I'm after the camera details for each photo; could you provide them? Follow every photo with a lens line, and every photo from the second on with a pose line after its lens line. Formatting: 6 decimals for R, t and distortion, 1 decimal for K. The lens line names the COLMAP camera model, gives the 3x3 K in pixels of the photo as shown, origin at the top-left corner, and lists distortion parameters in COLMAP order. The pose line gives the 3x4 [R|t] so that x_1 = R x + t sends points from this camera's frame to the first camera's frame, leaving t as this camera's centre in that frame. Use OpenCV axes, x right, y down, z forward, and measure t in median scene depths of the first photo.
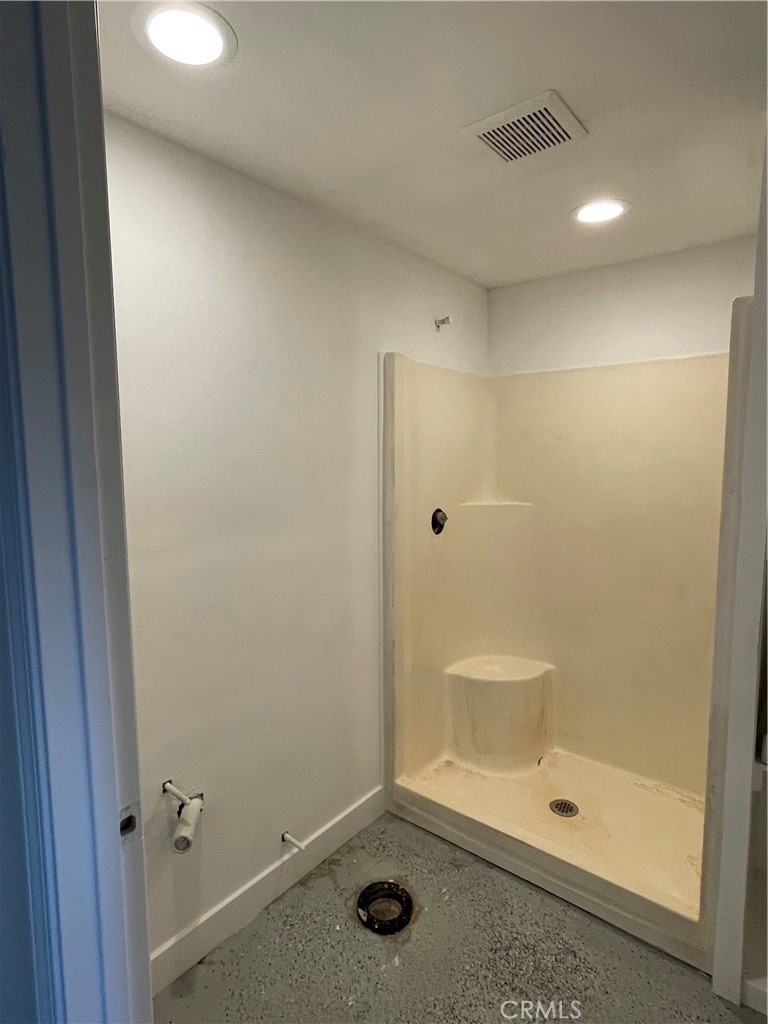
lens RADIAL K [[553.3, 0, 384.0], [0, 553.3, 512.0], [0, 0, 1]] dist [0.003077, 0.001360]
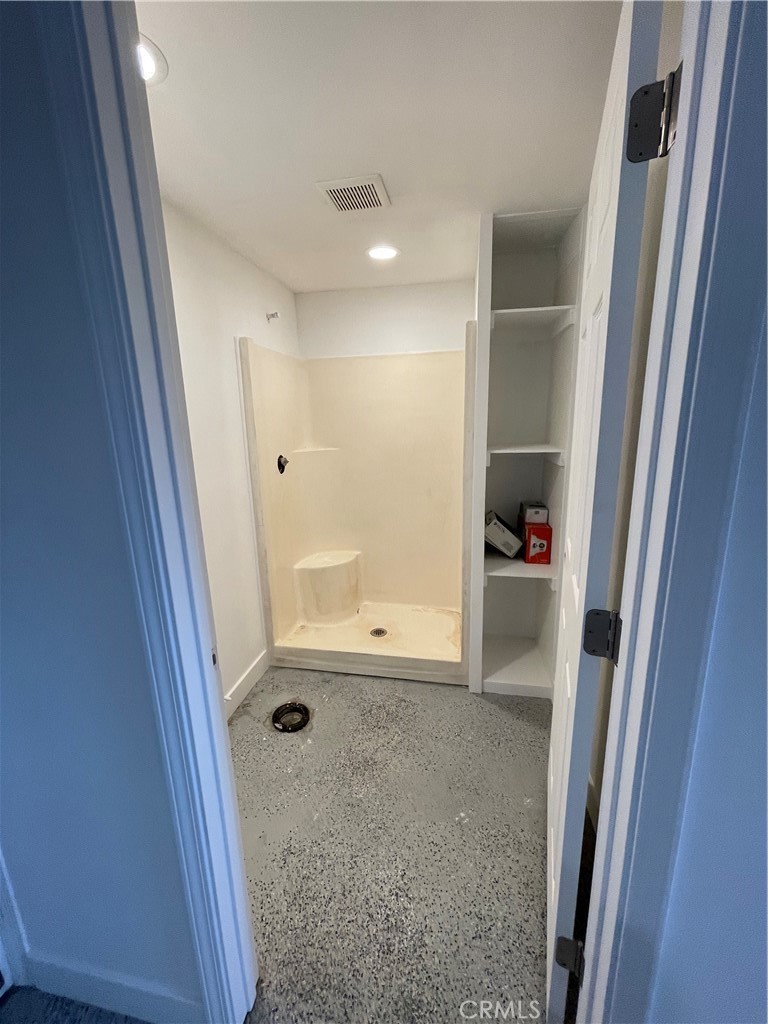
lens RADIAL K [[403.6, 0, 391.5], [0, 403.6, 502.7], [0, 0, 1]] dist [0.000965, 0.000492]
pose [[0.881868, -0.115293, 0.457183, -0.160150], [0.068278, 0.990649, 0.118121, 0.015335], [-0.466526, -0.072951, 0.881494, -0.049944]]
